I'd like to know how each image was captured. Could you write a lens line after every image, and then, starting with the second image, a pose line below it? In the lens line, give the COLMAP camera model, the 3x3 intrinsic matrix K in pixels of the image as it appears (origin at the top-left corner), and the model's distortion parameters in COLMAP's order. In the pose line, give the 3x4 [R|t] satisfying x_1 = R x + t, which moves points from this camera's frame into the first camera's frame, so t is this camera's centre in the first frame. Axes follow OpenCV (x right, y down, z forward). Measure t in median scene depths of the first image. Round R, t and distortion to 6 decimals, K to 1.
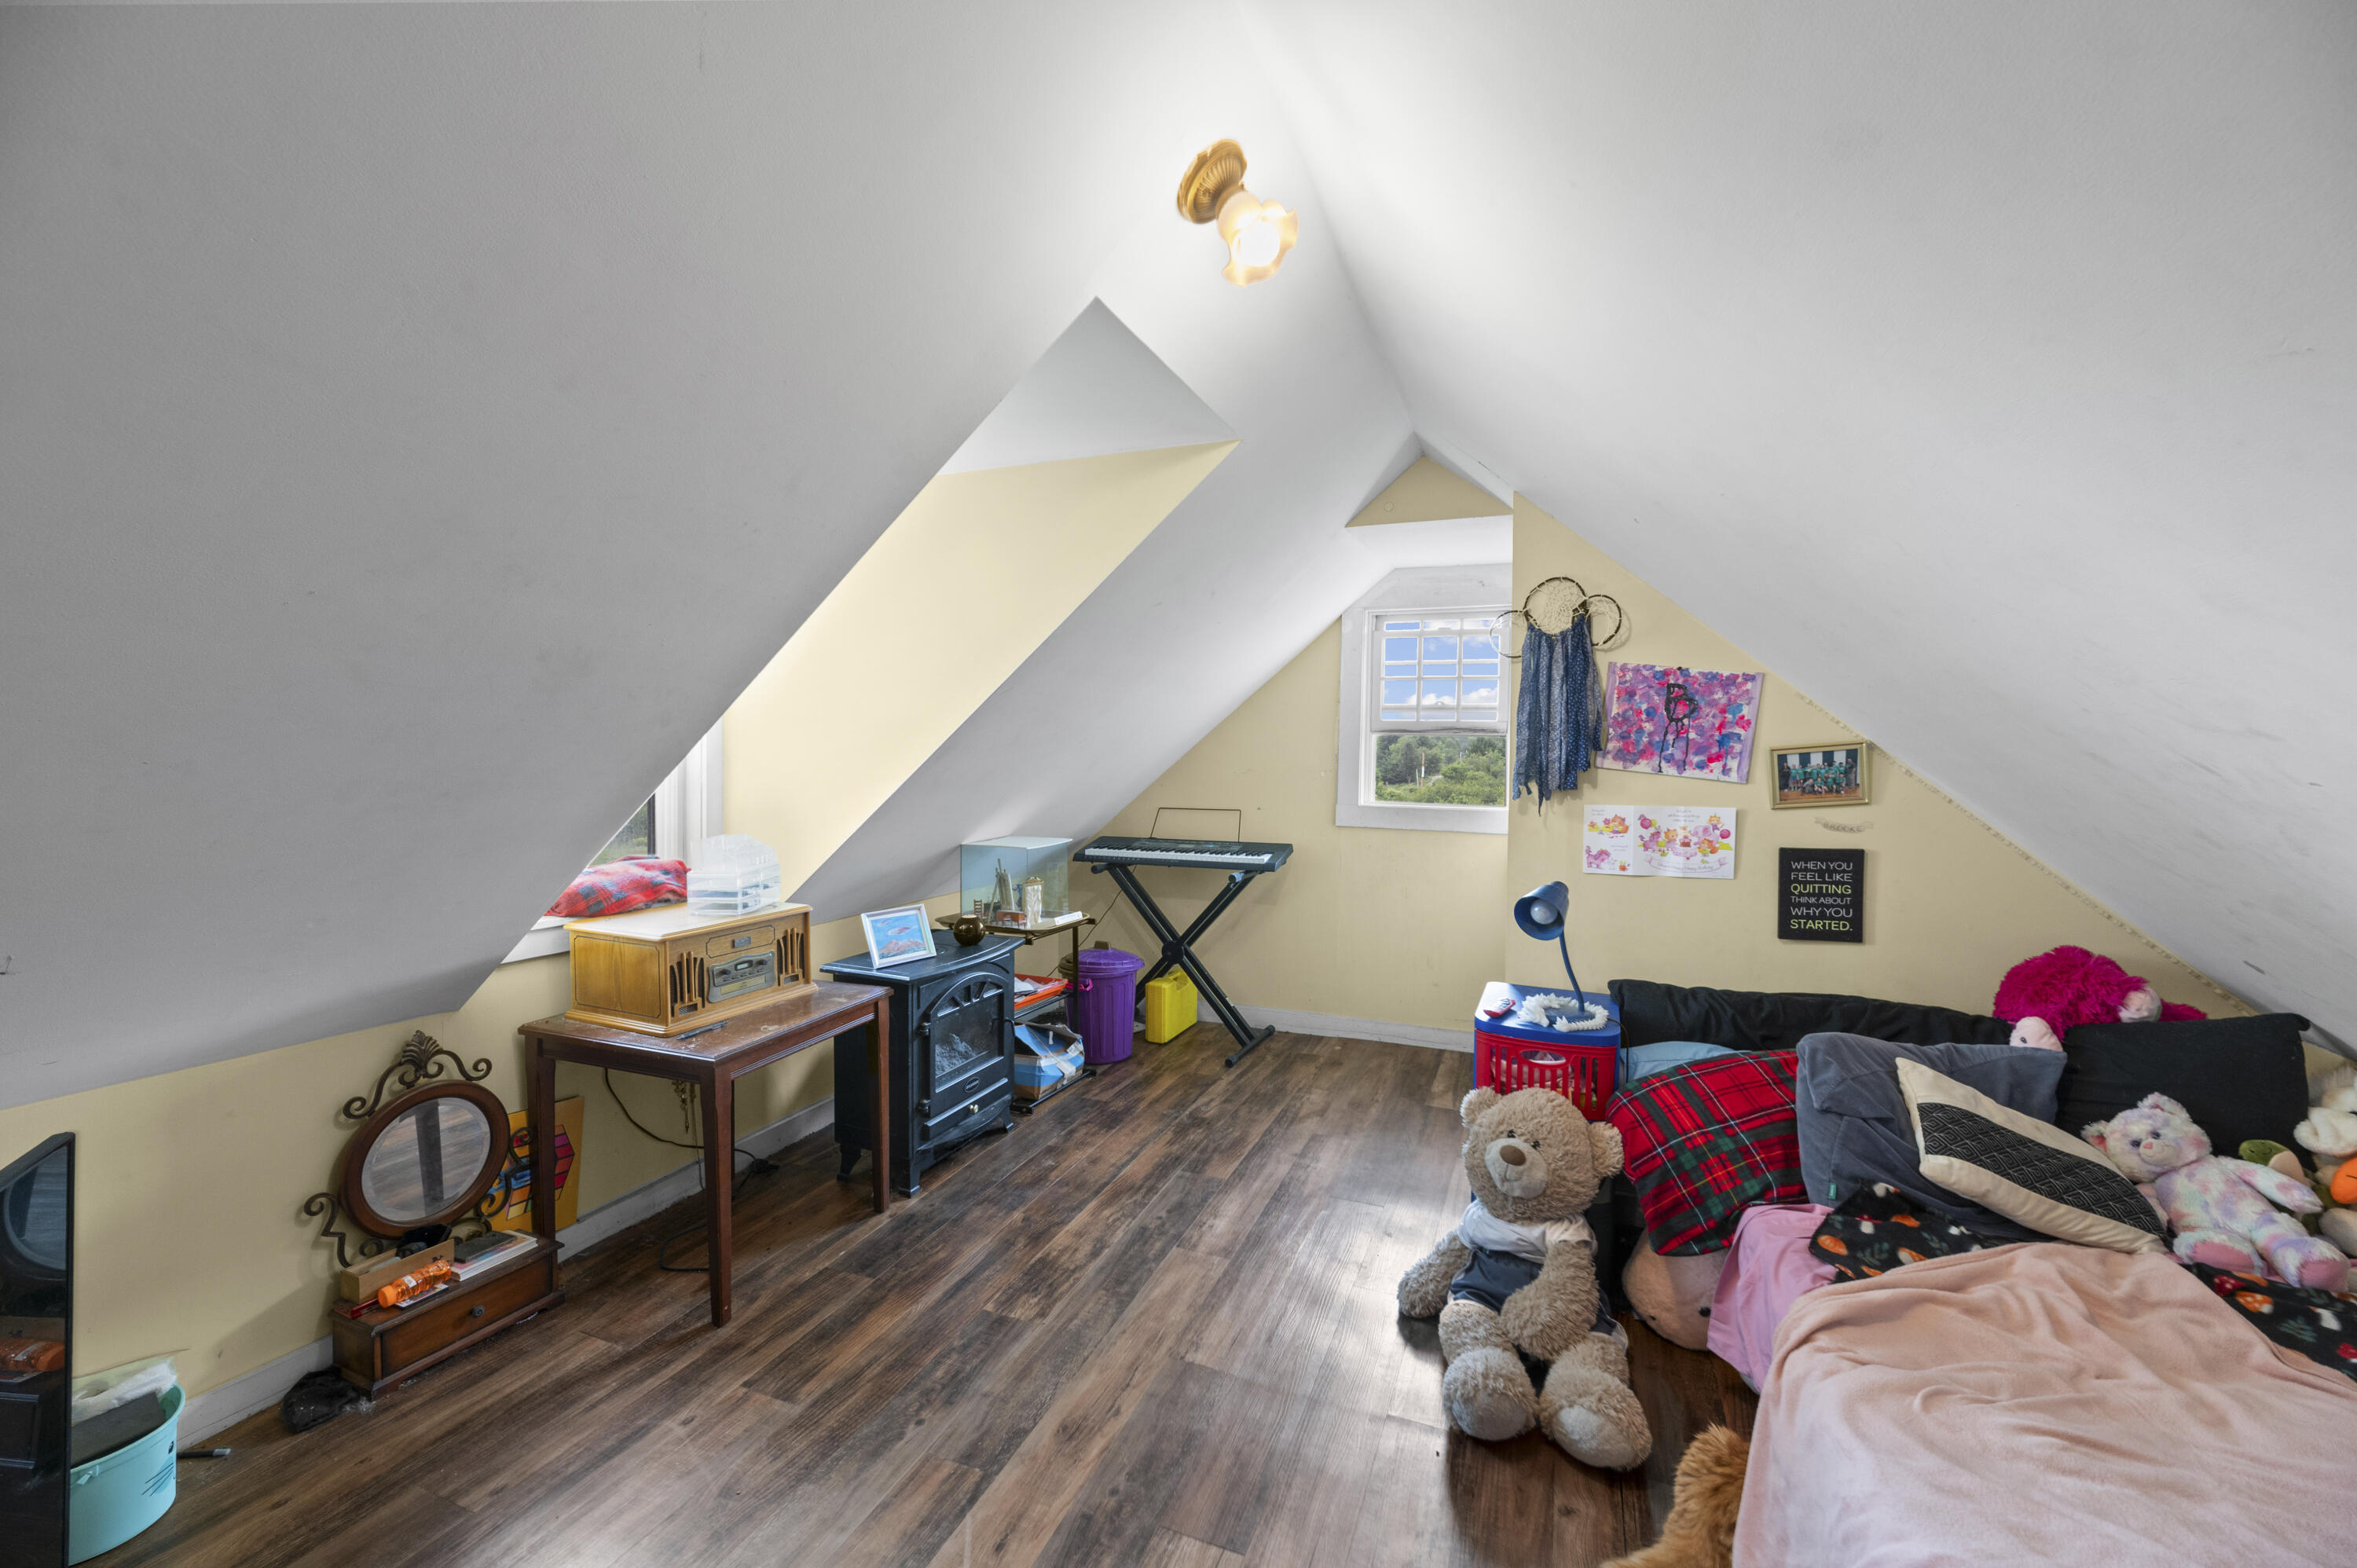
lens RADIAL K [[983.1, 0, 1153.1], [0, 983.1, 852.5], [0, 0, 1]] dist [-0.001016, -0.000489]
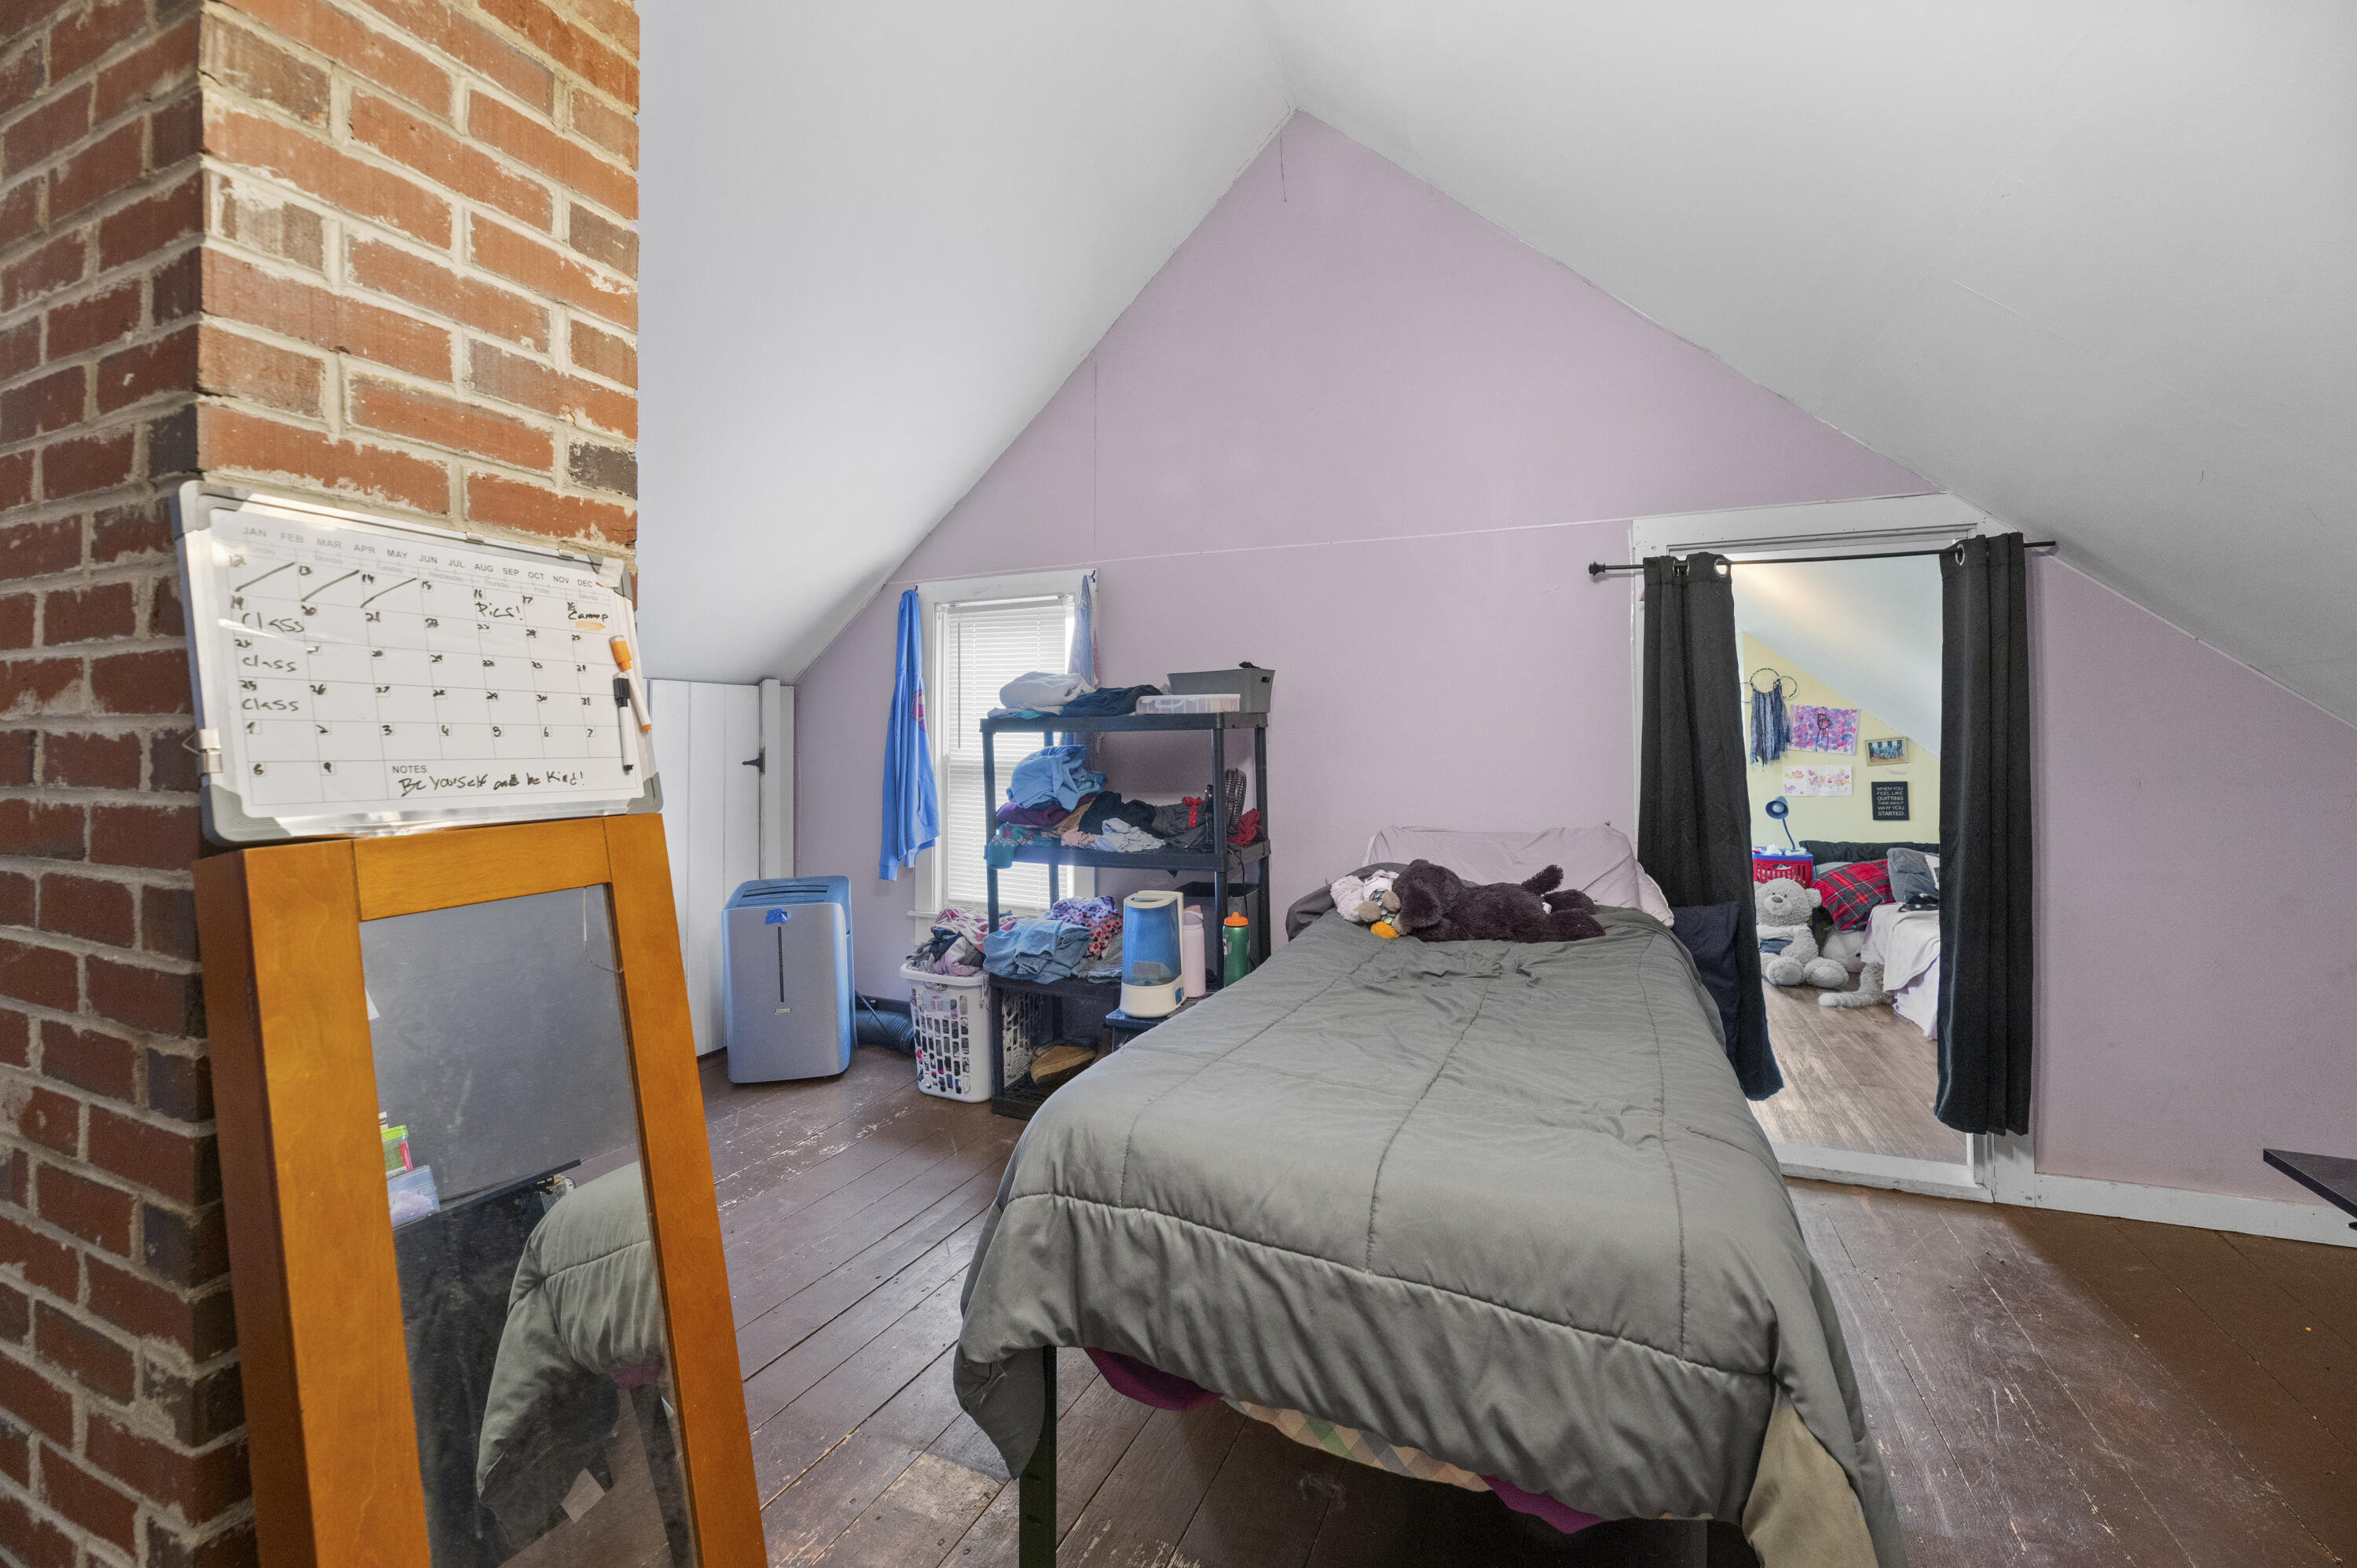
lens RADIAL K [[983.1, 0, 1176.6], [0, 983.1, 768.7], [0, 0, 1]] dist [-0.001016, -0.000489]
pose [[0.999699, -0.017779, -0.016903, -1.014784], [0.016272, 0.996206, -0.085493, 0.141990], [0.018359, 0.085193, 0.996195, -1.420165]]
